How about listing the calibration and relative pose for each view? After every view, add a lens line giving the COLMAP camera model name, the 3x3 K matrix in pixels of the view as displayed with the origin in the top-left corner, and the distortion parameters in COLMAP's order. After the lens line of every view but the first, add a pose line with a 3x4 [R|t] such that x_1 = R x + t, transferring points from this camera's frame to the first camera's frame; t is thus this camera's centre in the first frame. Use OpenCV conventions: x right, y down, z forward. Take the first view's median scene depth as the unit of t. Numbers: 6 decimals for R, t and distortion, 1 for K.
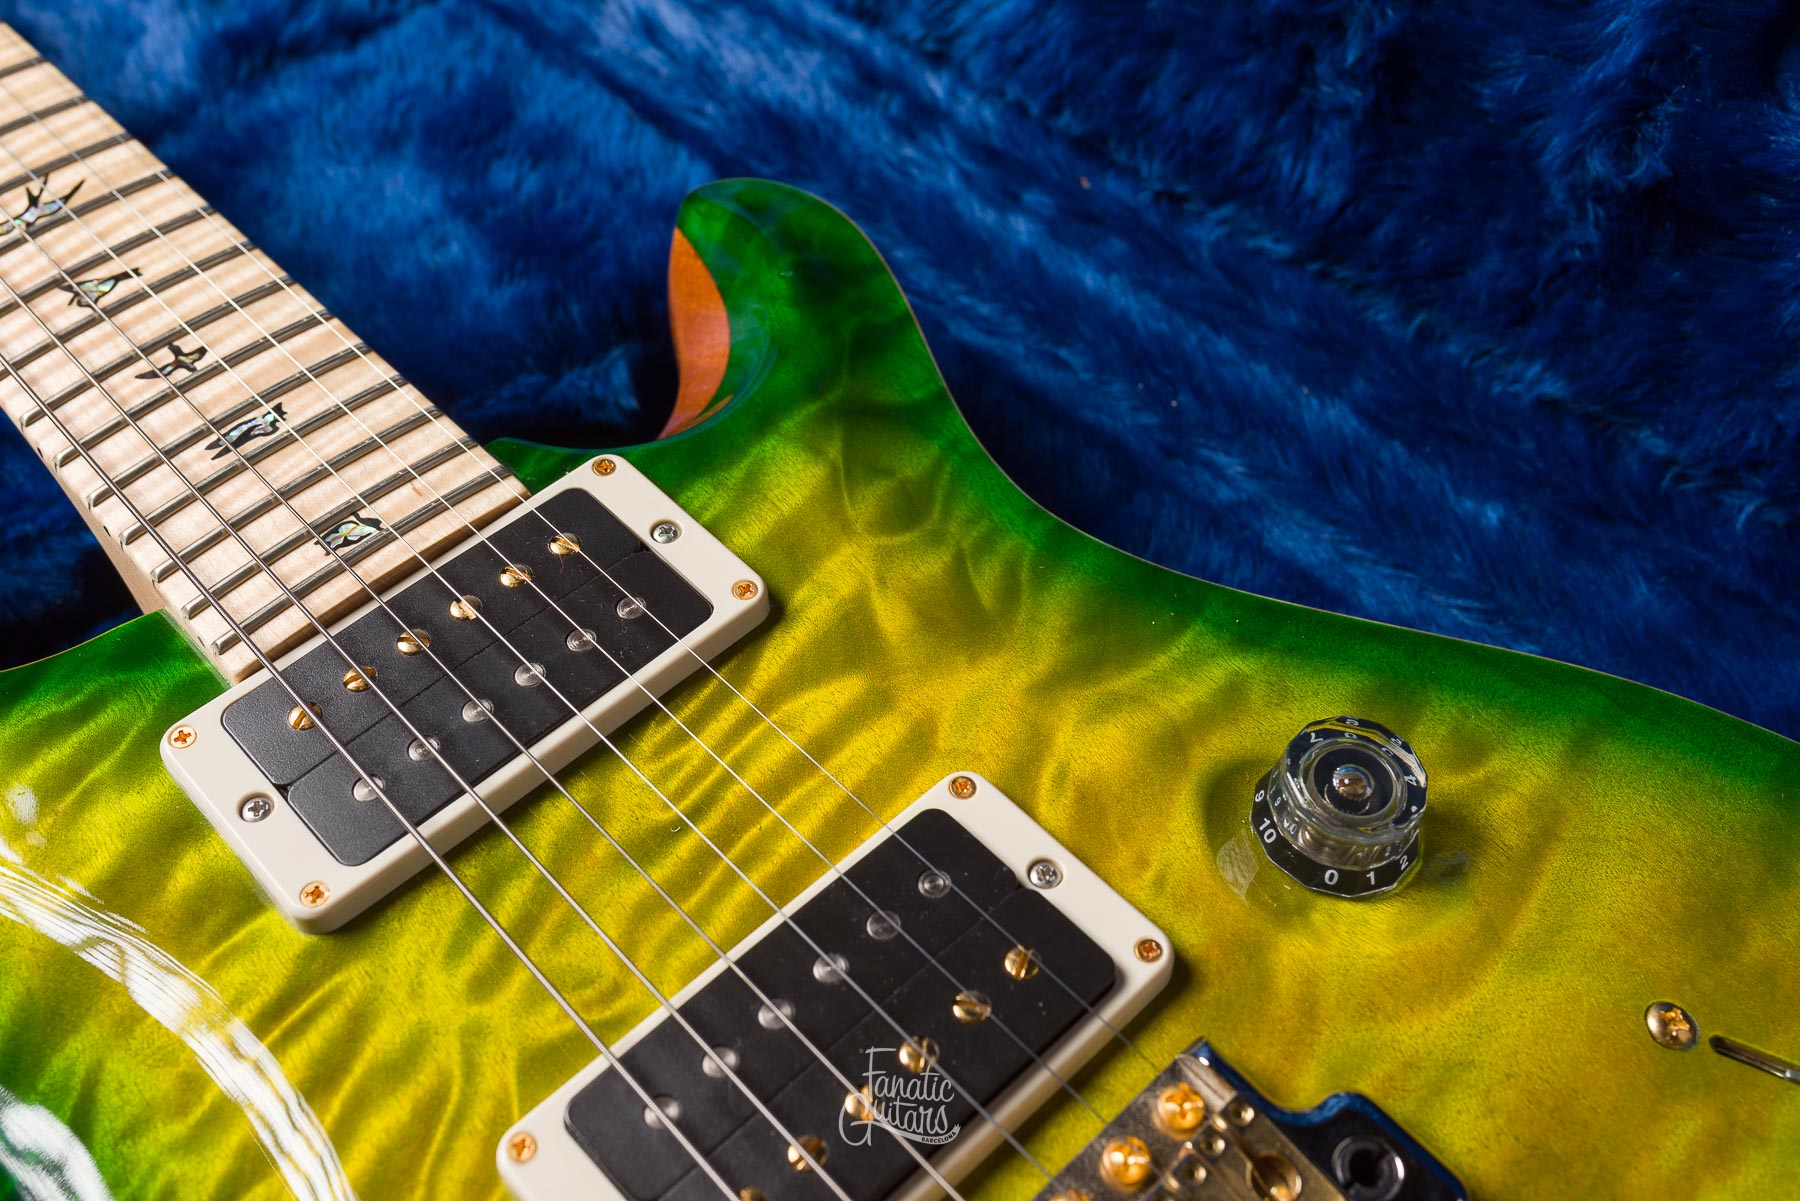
lens RADIAL K [[1817.2, 0, 906.0], [0, 1817.2, 603.5], [0, 0, 1]] dist [0.002020, -0.009210]
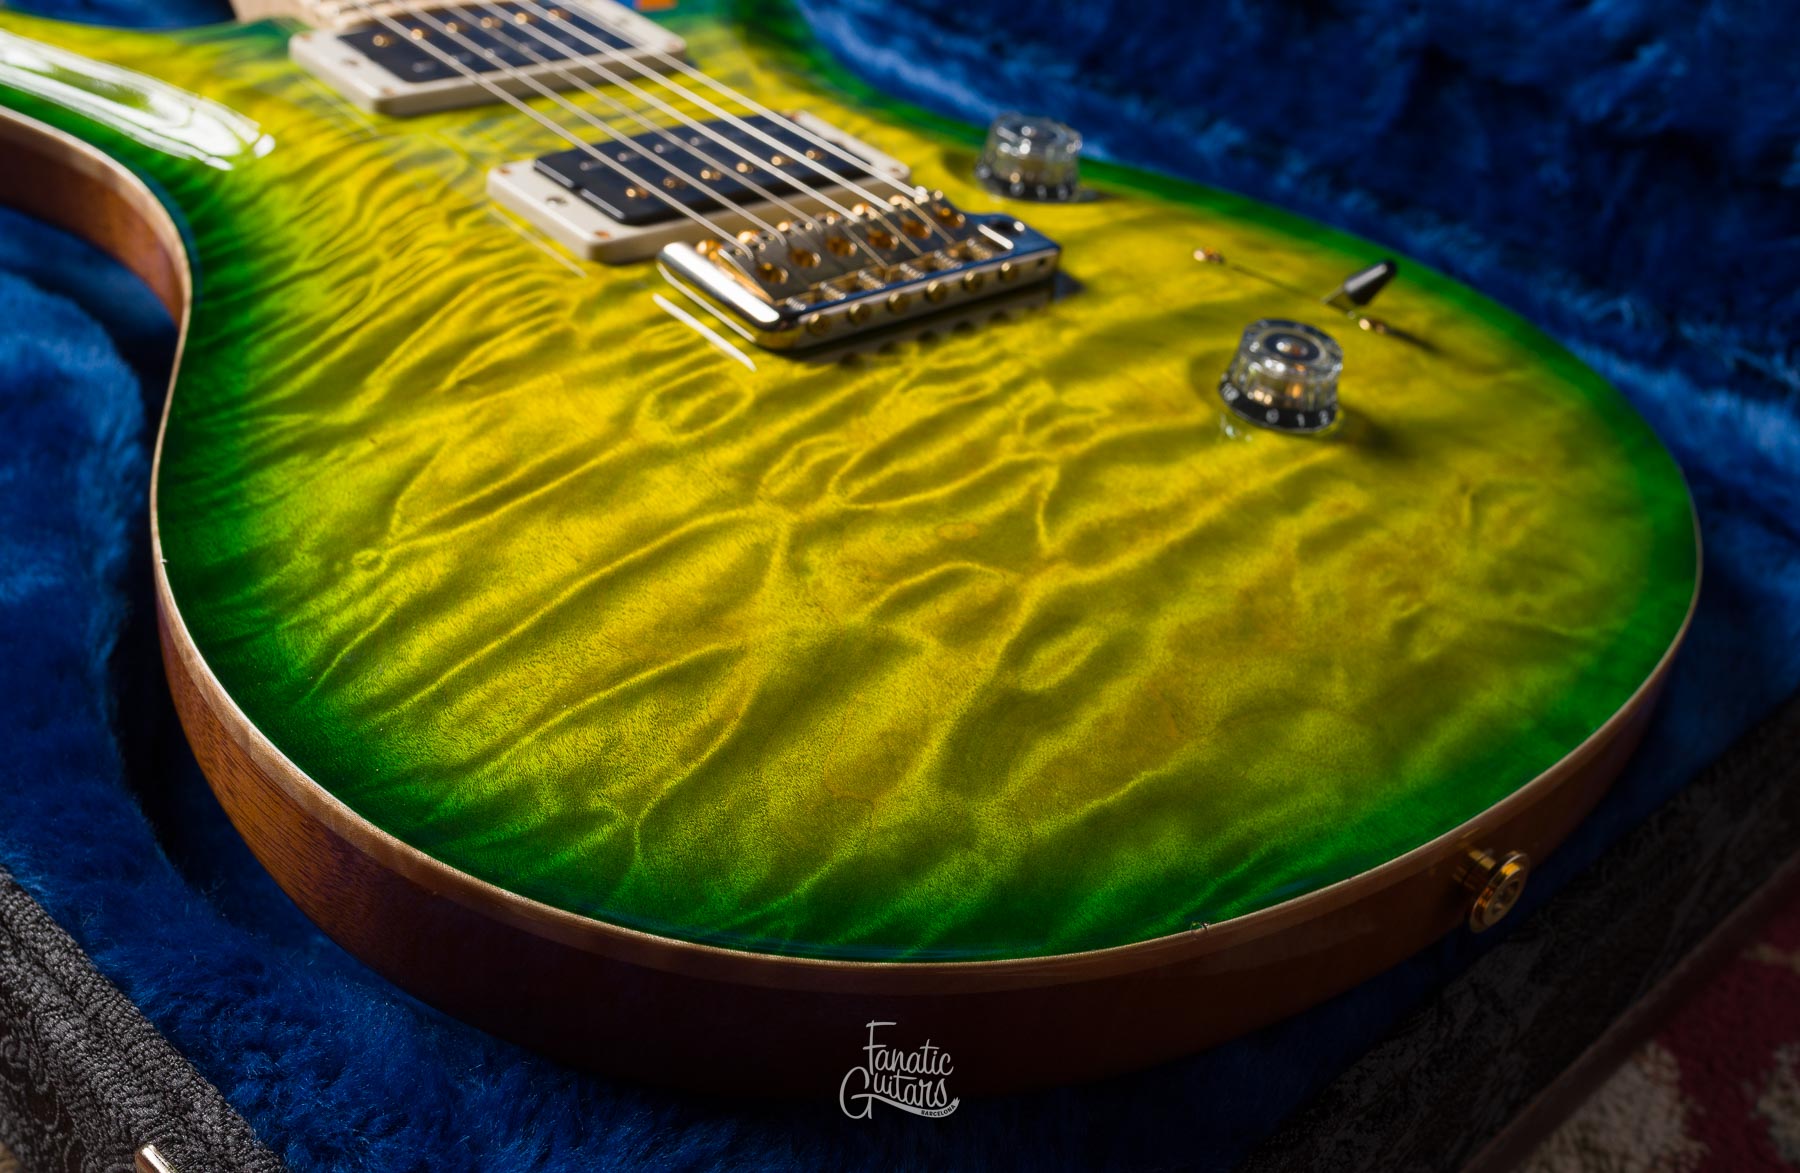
lens RADIAL K [[2171.7, 0, 979.0], [0, 2171.7, 604.6], [0, 0, 1]] dist [0.008396, -0.023258]
pose [[0.992470, 0.109978, 0.053920, 0.120215], [-0.086343, 0.940418, -0.328874, 0.991904], [-0.086877, 0.321742, 0.942833, -0.605960]]
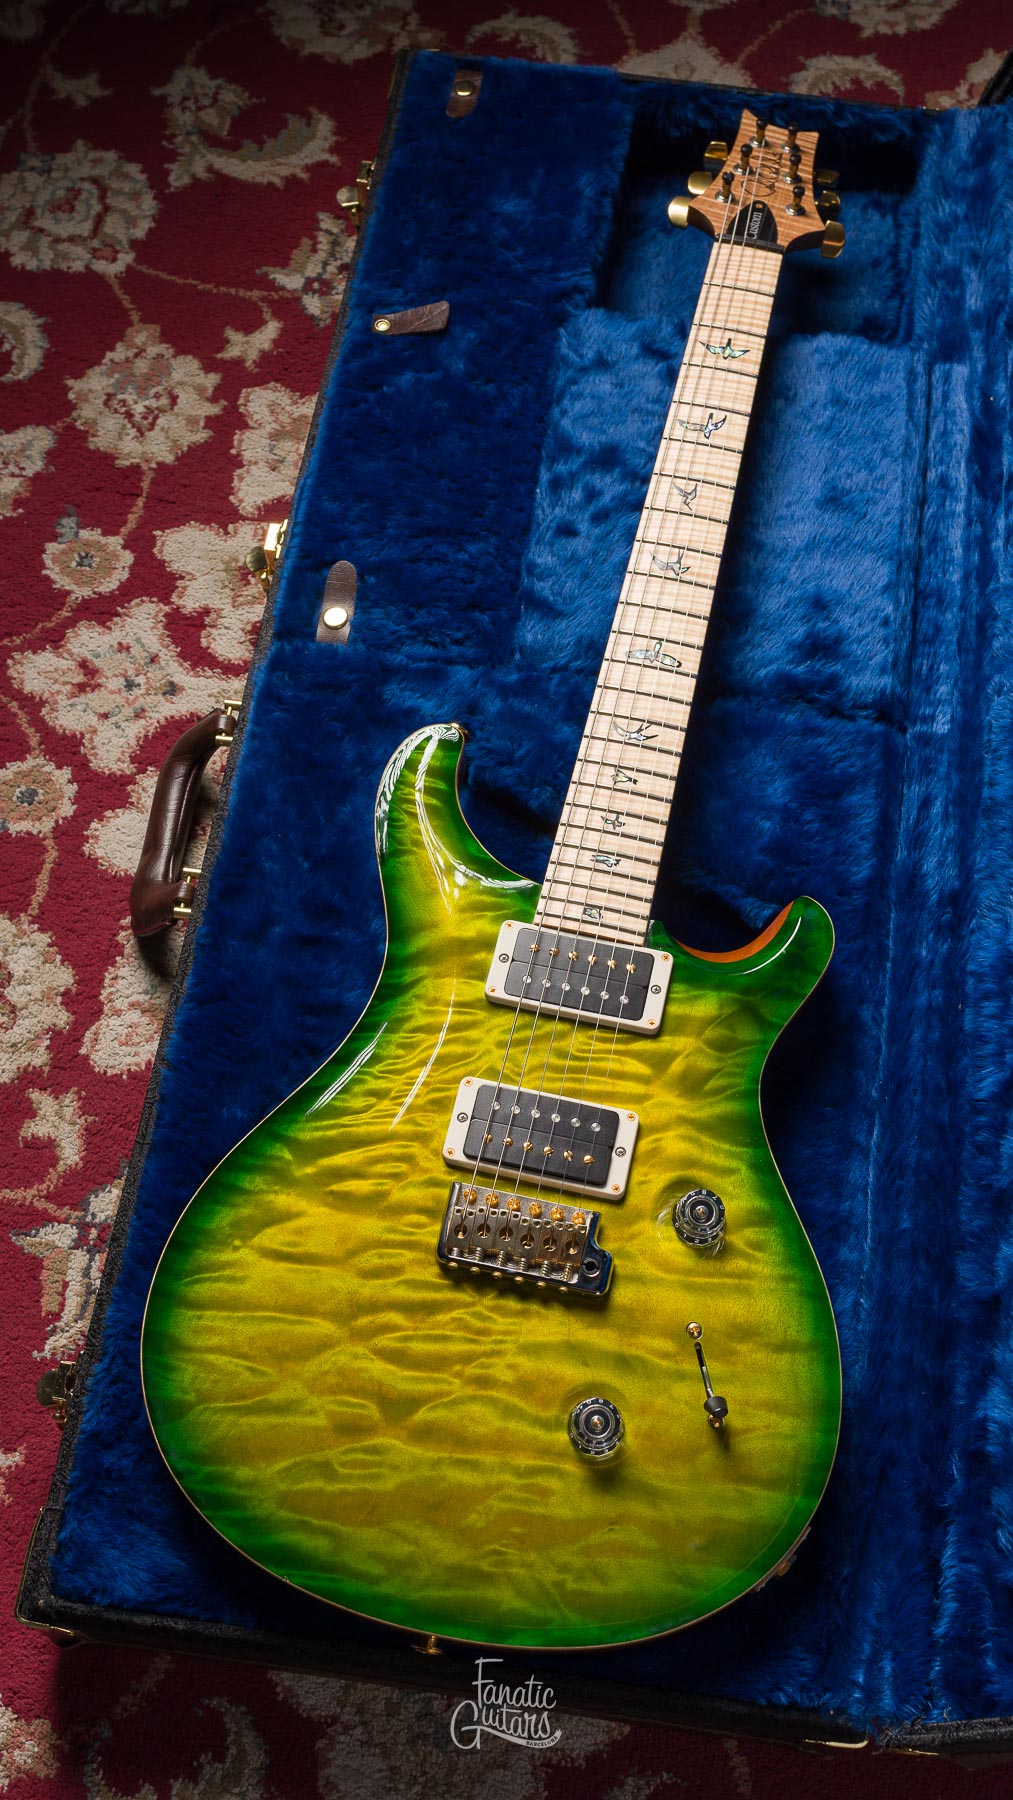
lens RADIAL K [[1956.7, 0, 547.8], [0, 1956.7, 929.1], [0, 0, 1]] dist [0.003265, -0.018448]
pose [[0.563063, 0.744030, -0.359693, 0.836374], [-0.668129, 0.665998, 0.331738, -1.036273], [0.486378, 0.053532, 0.872107, -1.870020]]
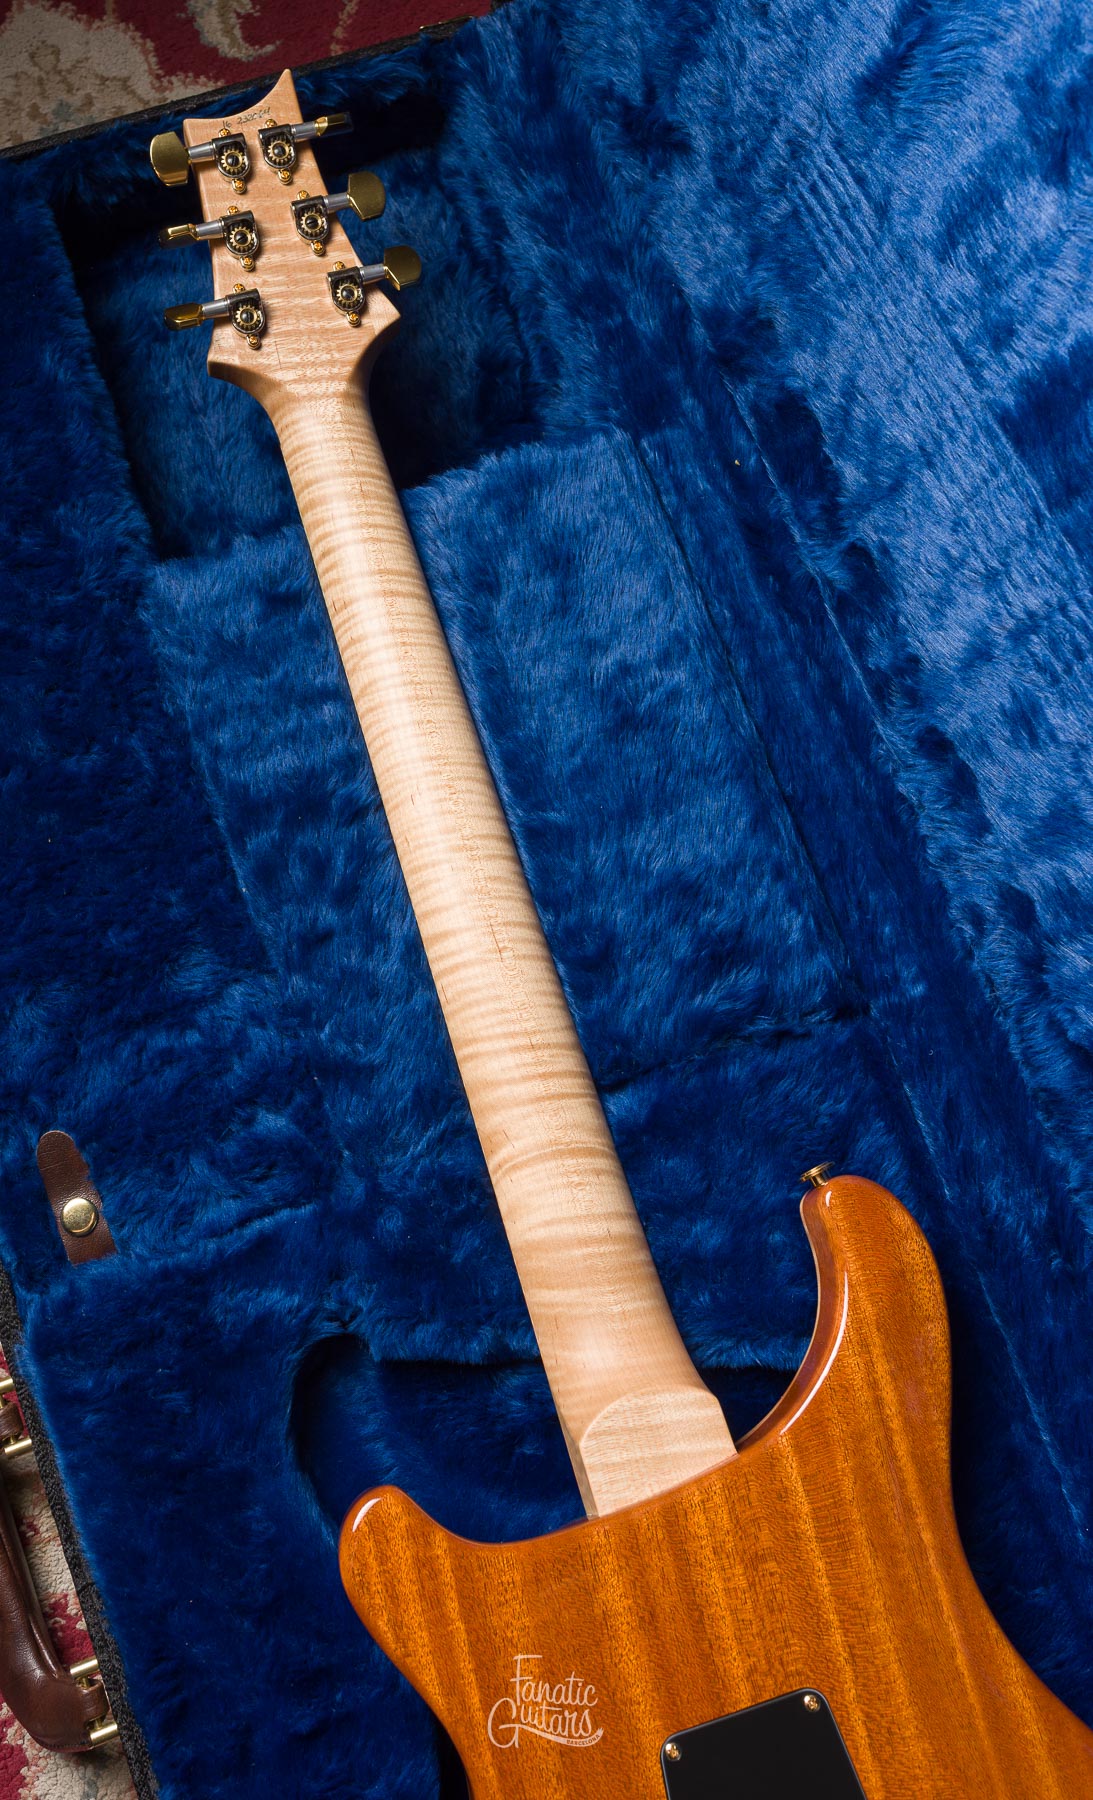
lens RADIAL K [[1871.0, 0, 440.6], [0, 1871.0, 848.8], [0, 0, 1]] dist [-0.003092, 0.001084]
pose [[0.882703, 0.463140, -0.079607, -0.767378], [-0.398720, 0.827774, 0.394732, -1.470811], [0.248713, -0.316690, 0.915341, -0.825229]]
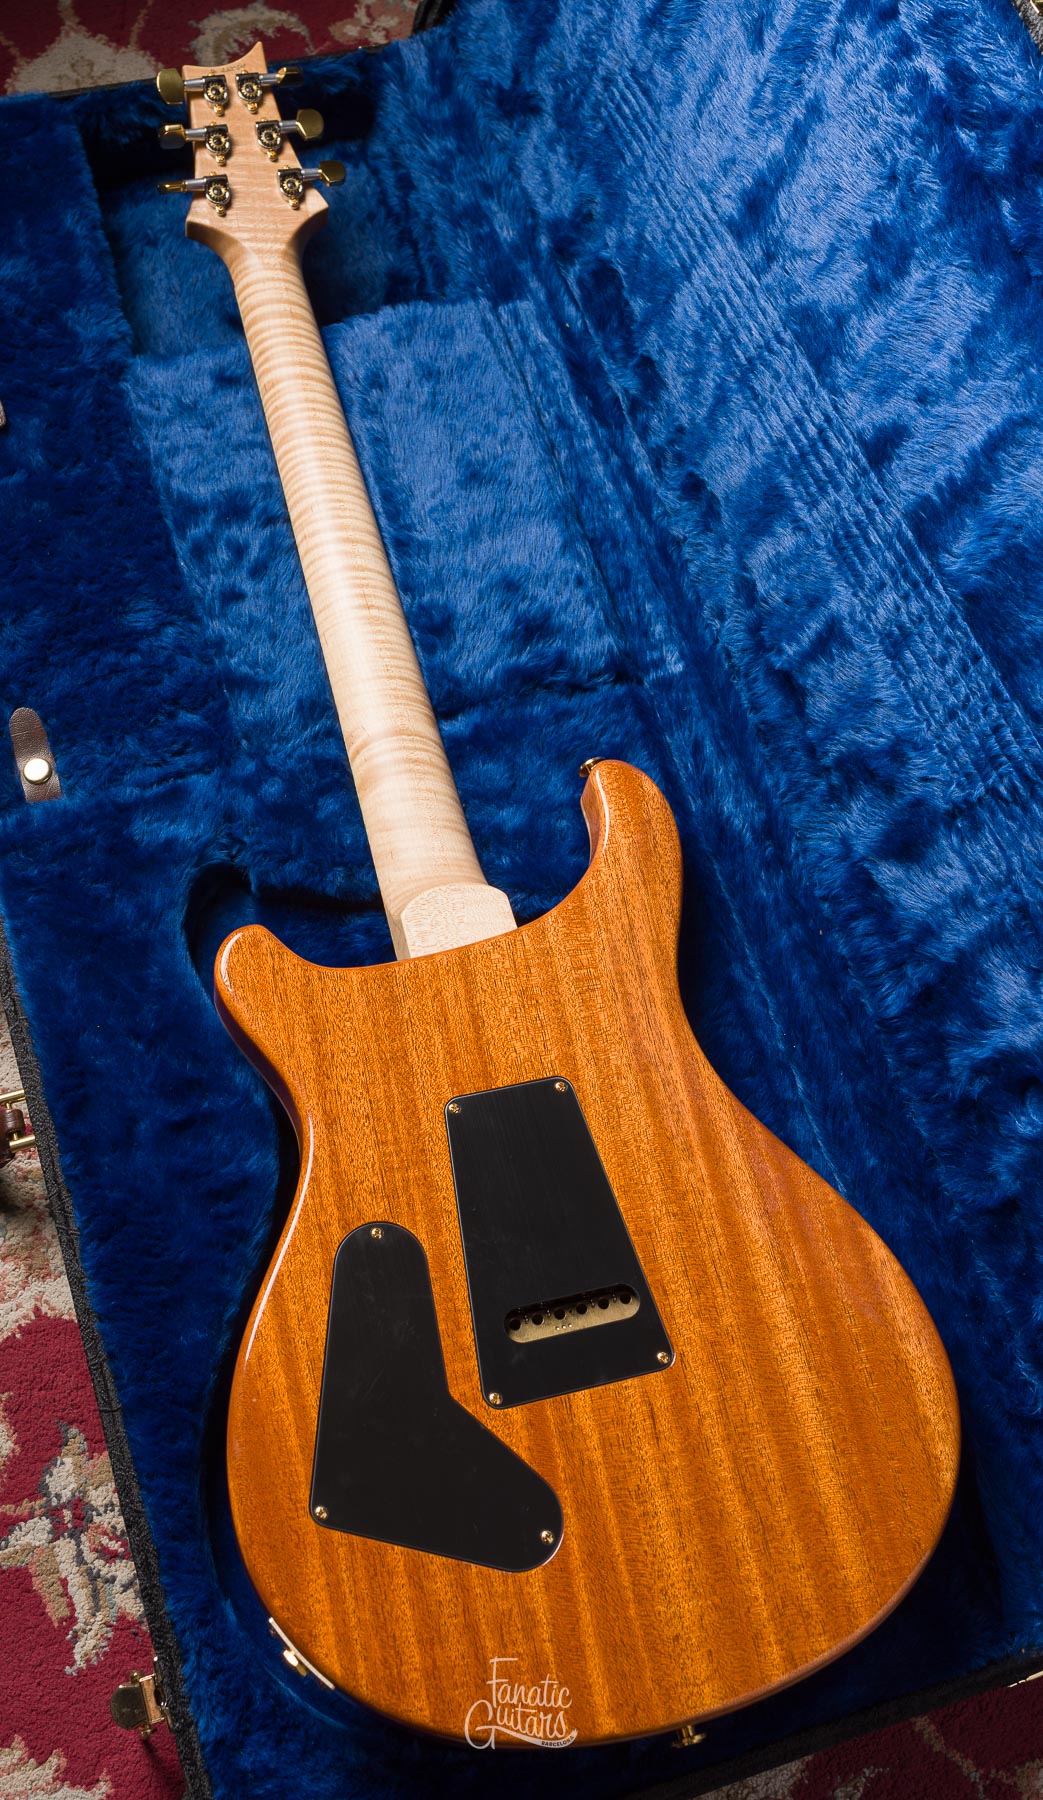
lens RADIAL K [[1882.9, 0, 457.6], [0, 1882.9, 865.1], [0, 0, 1]] dist [0.001367, -0.006024]
pose [[0.859453, 0.492431, -0.137301, -0.013140], [-0.459575, 0.861880, 0.214368, -0.817324], [0.223898, -0.121139, 0.967055, -1.850701]]
